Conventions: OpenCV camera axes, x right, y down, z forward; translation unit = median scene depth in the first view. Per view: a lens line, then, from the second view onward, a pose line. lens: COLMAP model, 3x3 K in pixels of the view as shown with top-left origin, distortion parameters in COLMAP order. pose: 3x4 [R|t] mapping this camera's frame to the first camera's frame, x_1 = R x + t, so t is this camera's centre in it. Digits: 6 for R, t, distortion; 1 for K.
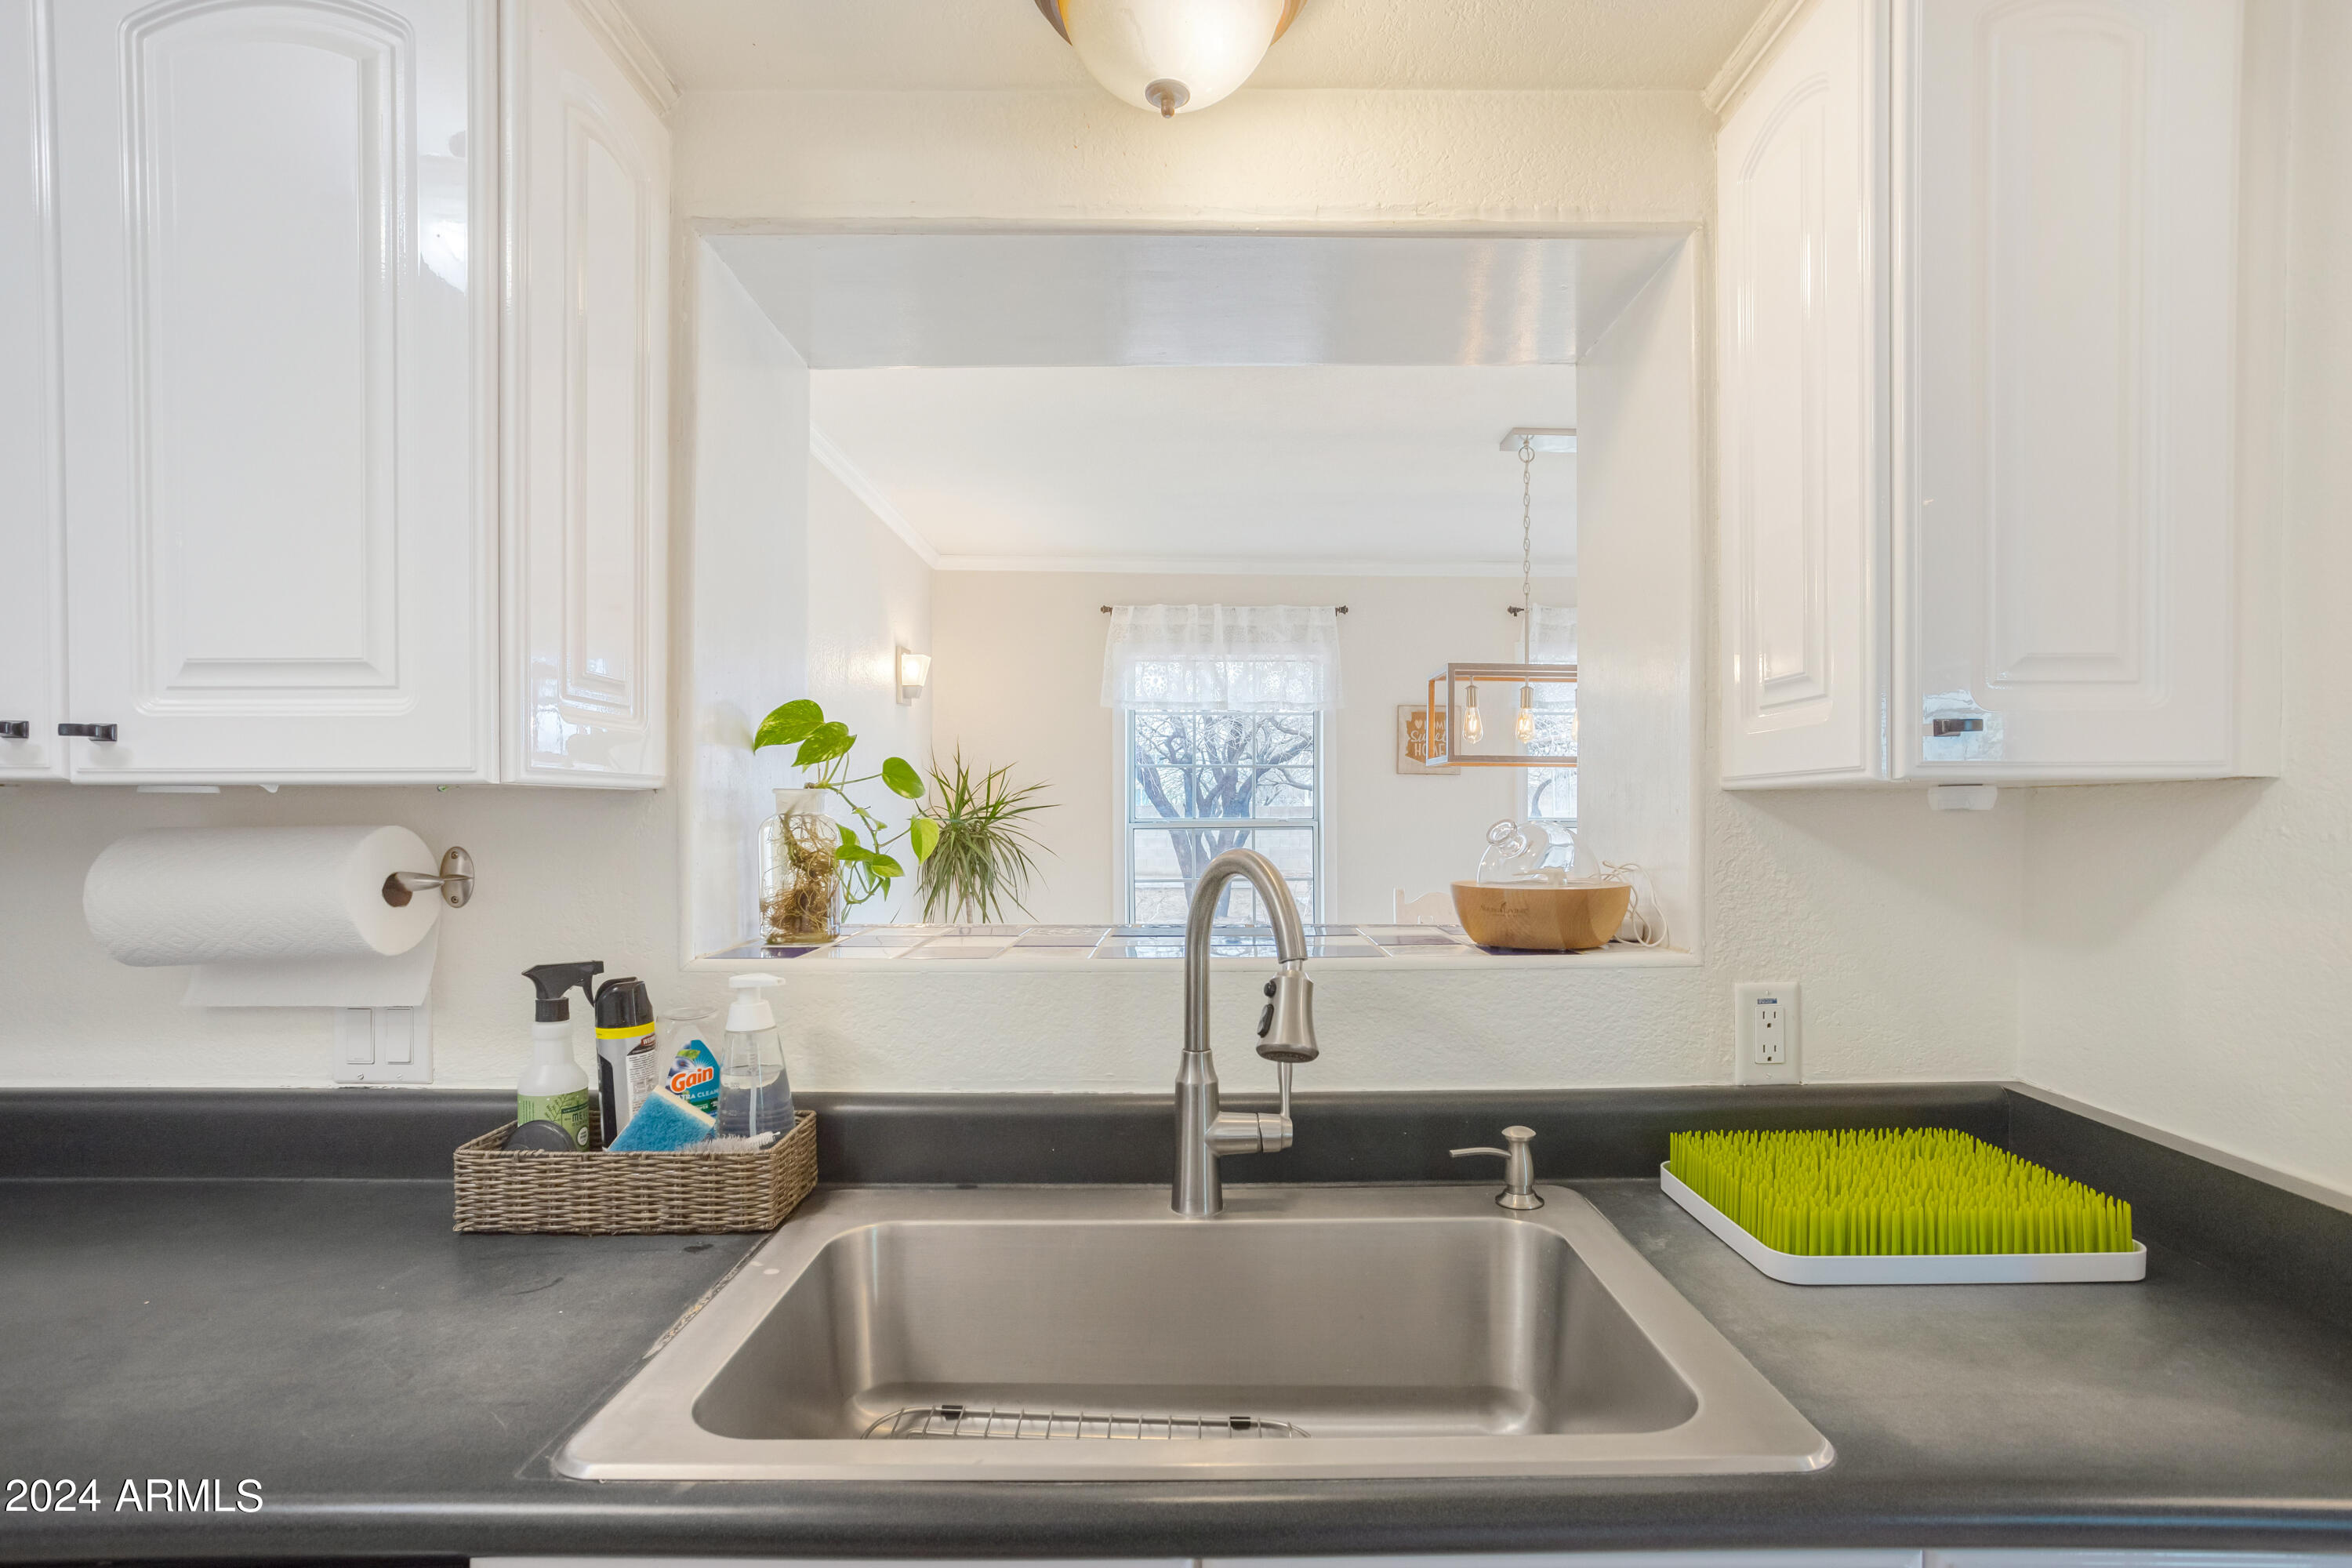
lens RADIAL K [[1161.4, 0, 1177.0], [0, 1161.4, 805.4], [0, 0, 1]] dist [0.000390, 0.000636]
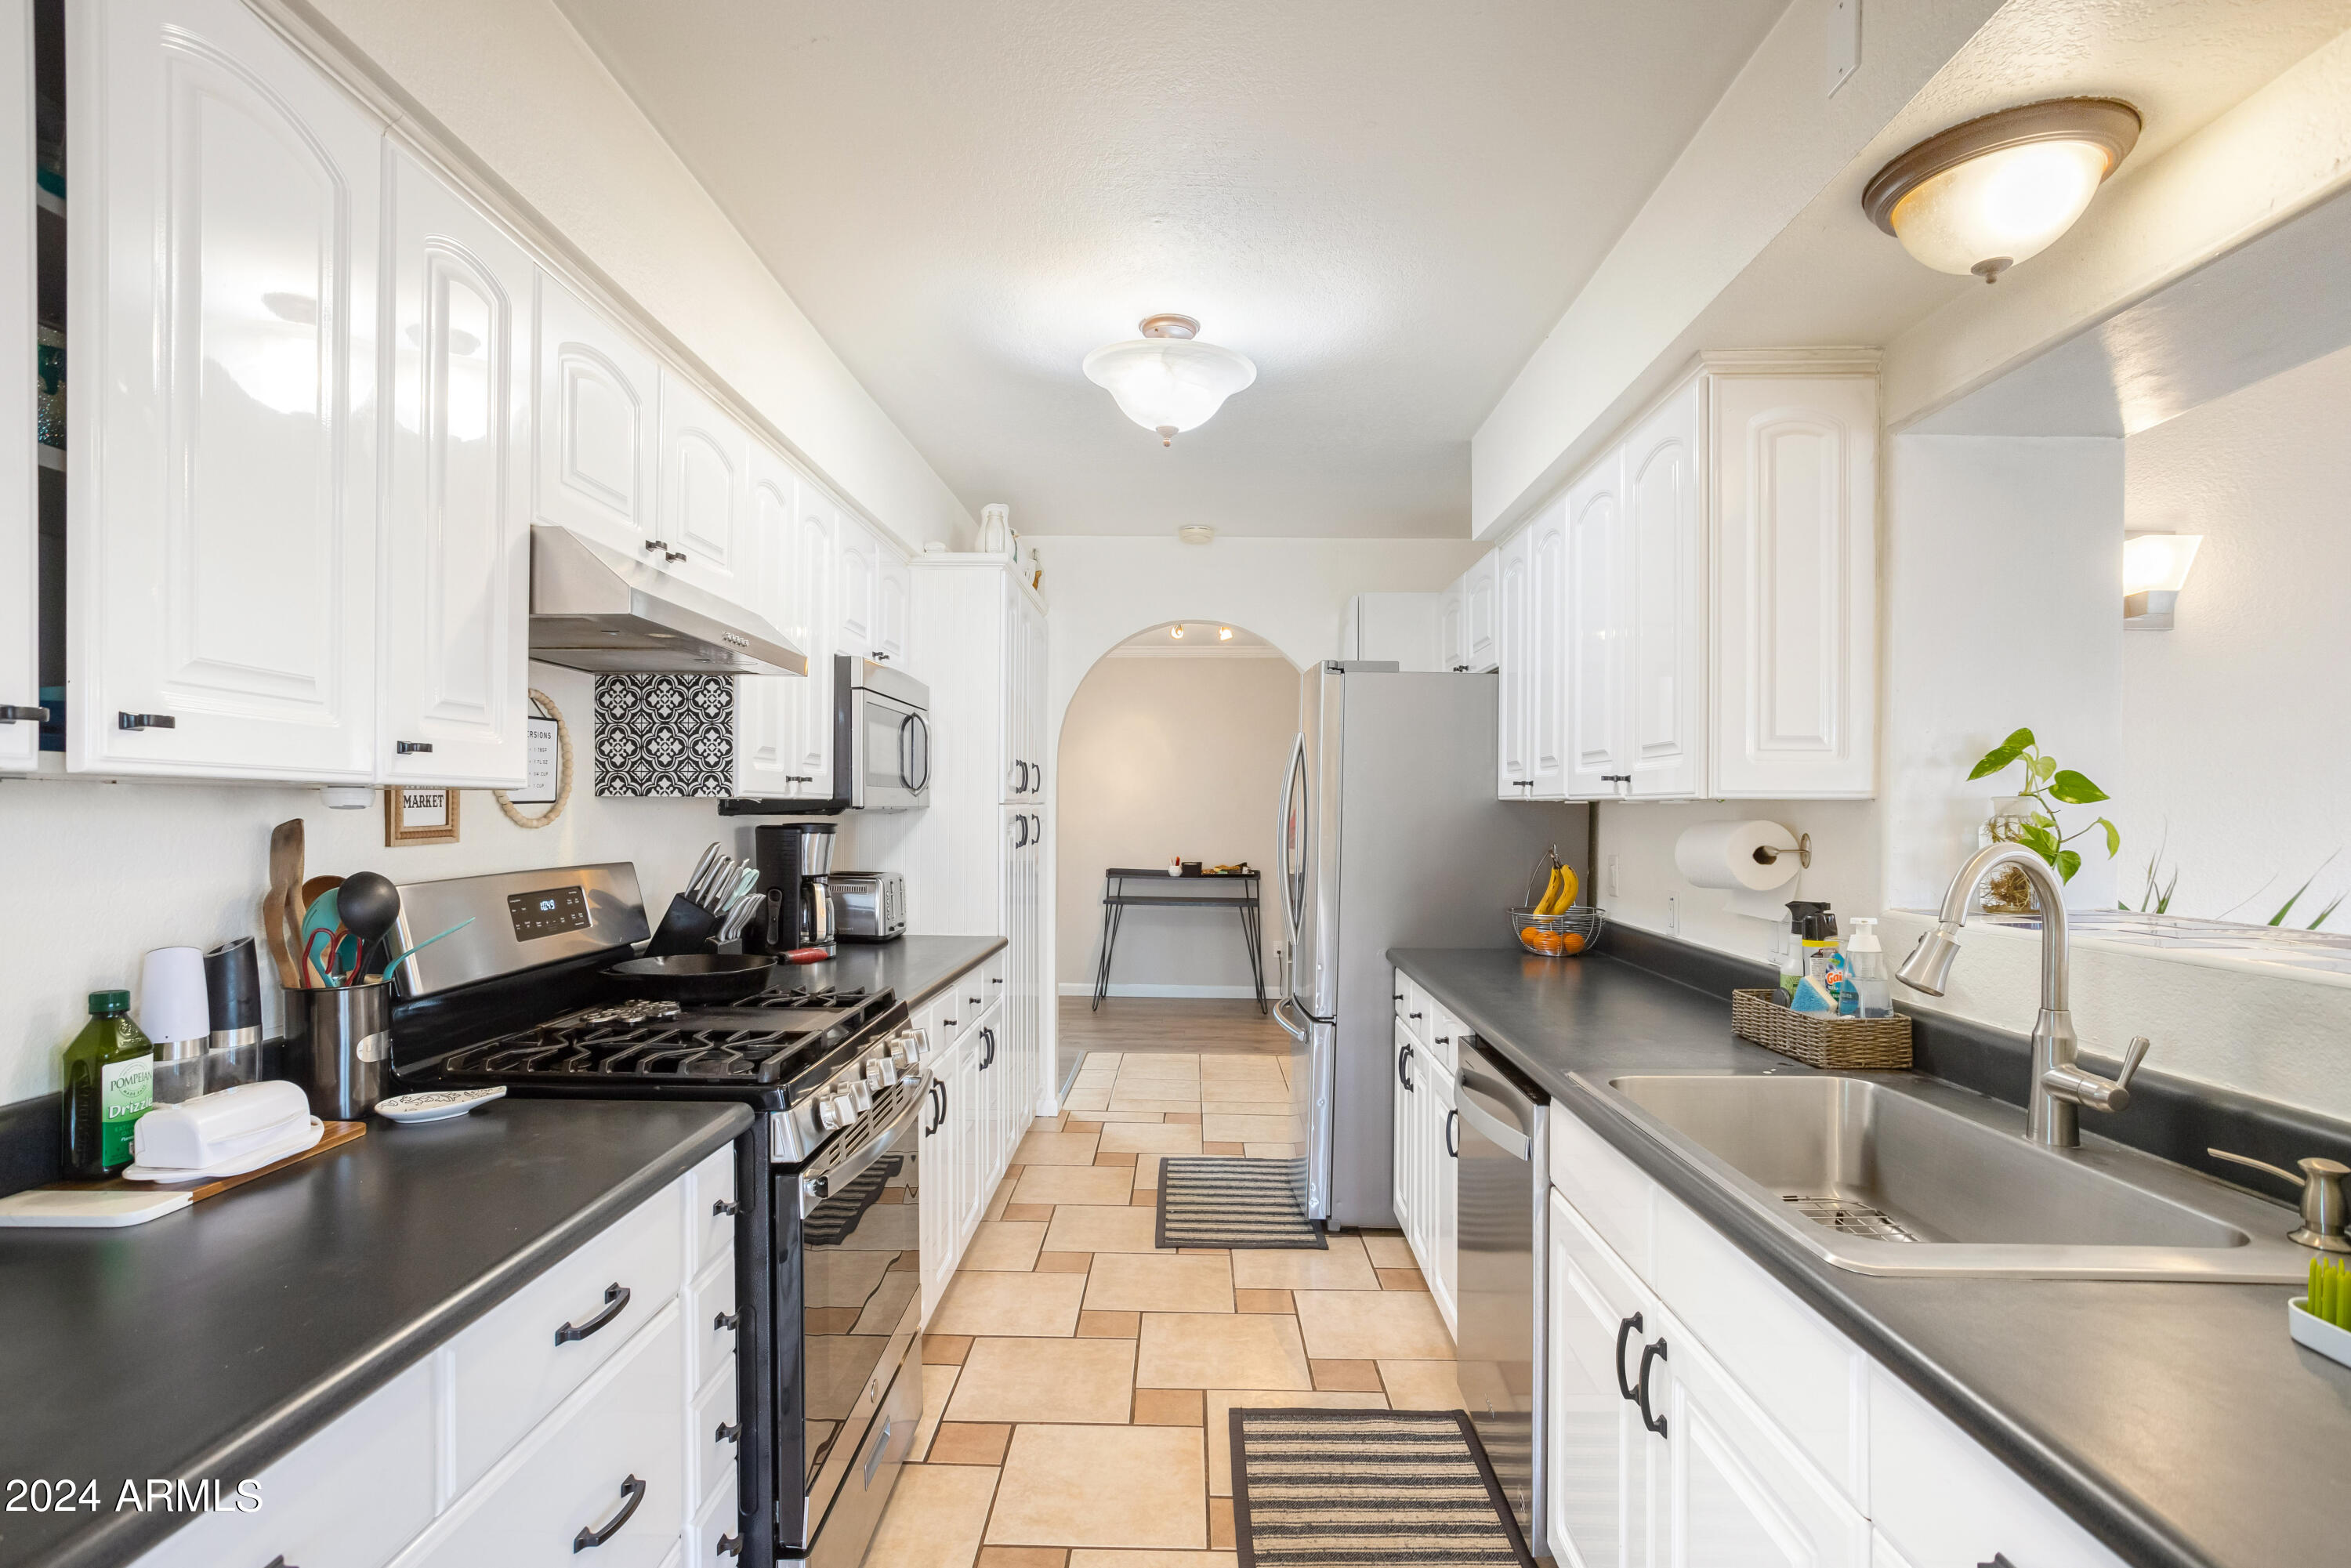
lens RADIAL K [[1160.9, 0, 1176.5], [0, 1160.9, 805.4], [0, 0, 1]] dist [0.000390, 0.000636]
pose [[-0.008189, 0.001103, -0.999966, 1.232594], [0.004389, 0.999990, 0.001067, -0.013458], [0.999957, -0.004380, -0.008193, 0.085983]]
